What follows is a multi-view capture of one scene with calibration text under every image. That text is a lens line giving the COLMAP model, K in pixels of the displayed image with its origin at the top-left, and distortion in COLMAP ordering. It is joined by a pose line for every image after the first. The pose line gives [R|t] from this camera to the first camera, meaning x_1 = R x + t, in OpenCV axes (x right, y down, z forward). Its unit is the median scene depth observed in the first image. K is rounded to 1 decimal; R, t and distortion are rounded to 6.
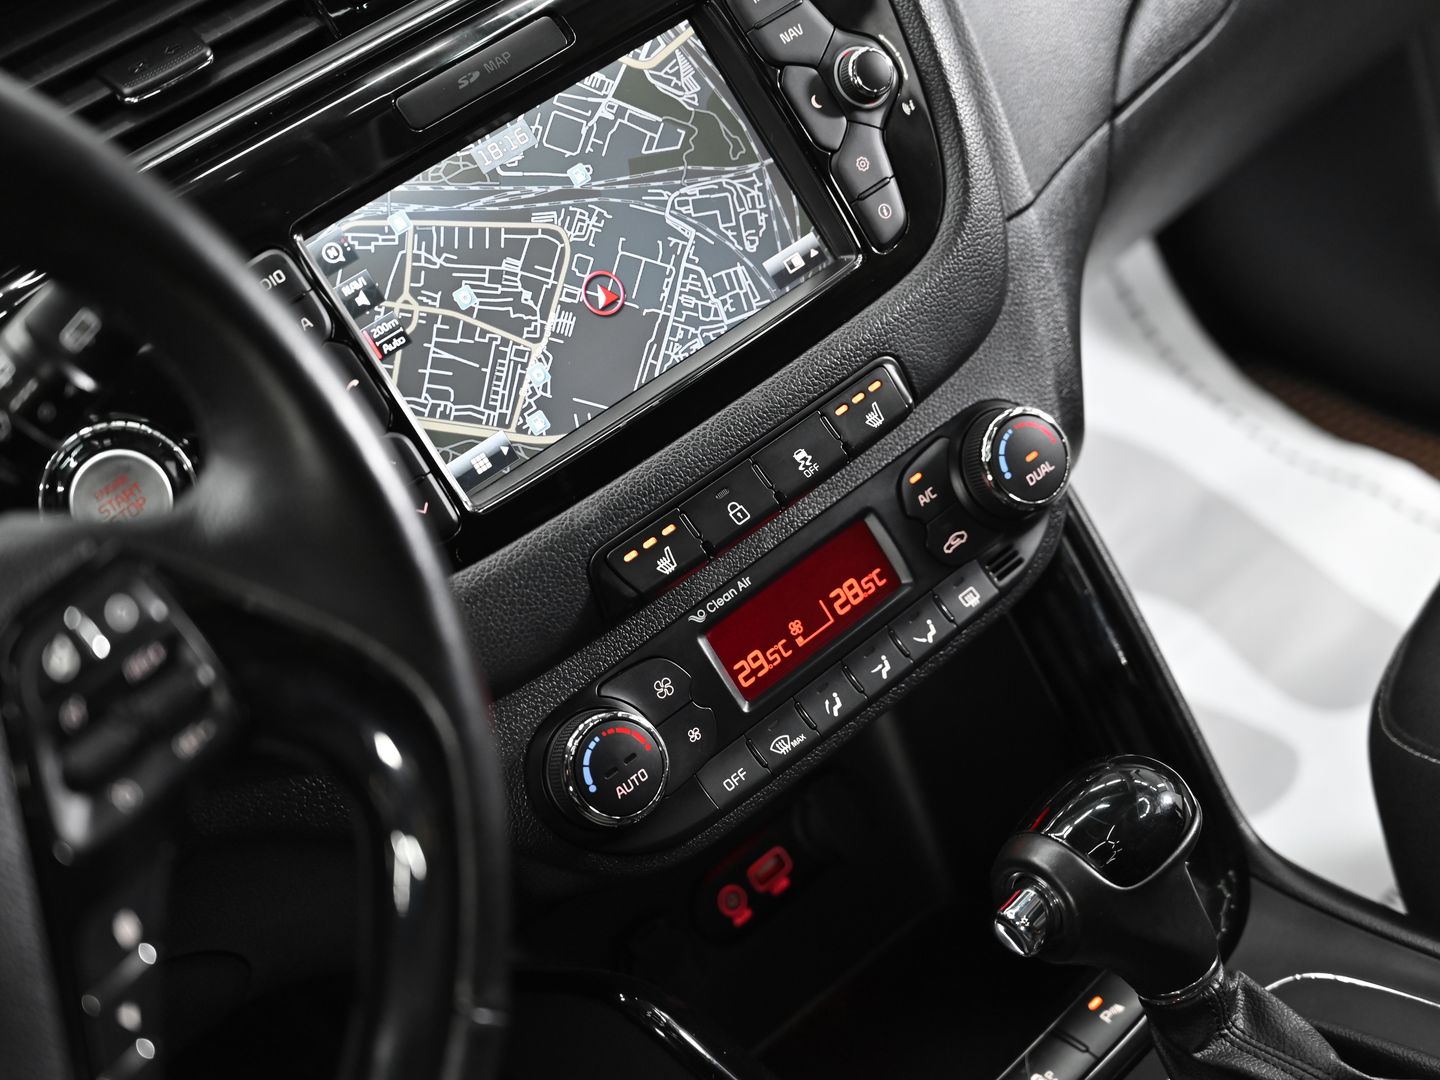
lens RADIAL K [[2488.1, 0, 720.0], [0, 2488.1, 540.0], [0, 0, 1]] dist [-0.017472, -0.080509]
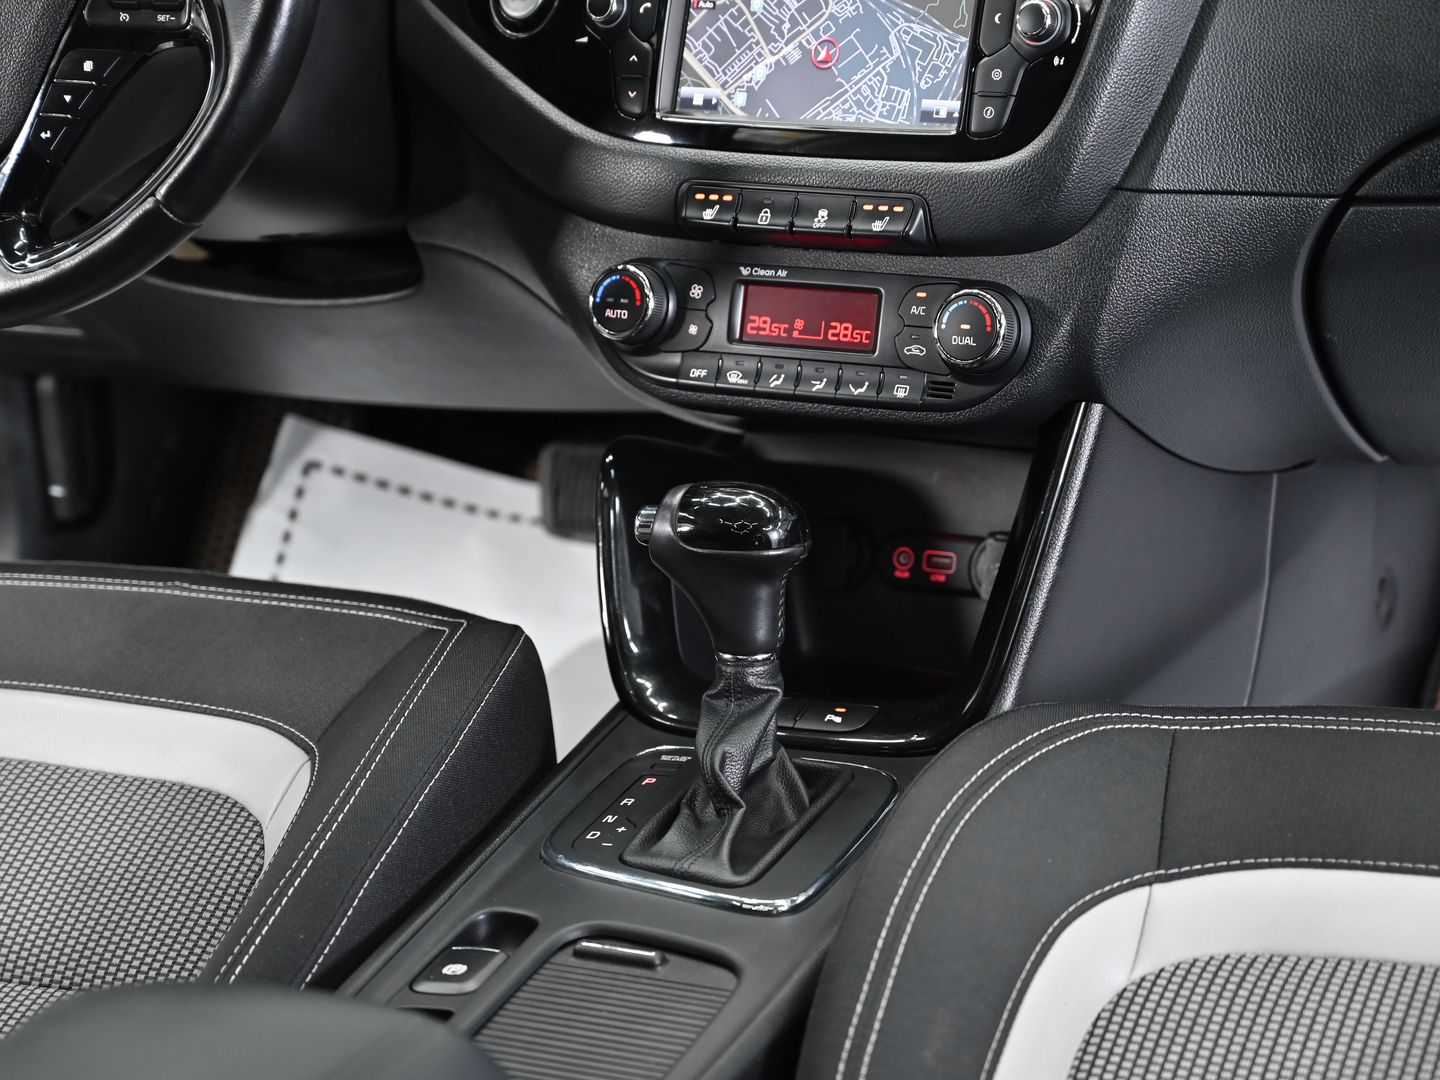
lens RADIAL K [[3238.4, 0, 720.0], [0, 3238.4, 540.0], [0, 0, 1]] dist [0.051581, -0.802884]
pose [[0.386311, 0.581052, -0.716340, 1.465740], [-0.500946, 0.784278, 0.366007, -0.543535], [0.774479, 0.217455, 0.594051, -0.113471]]
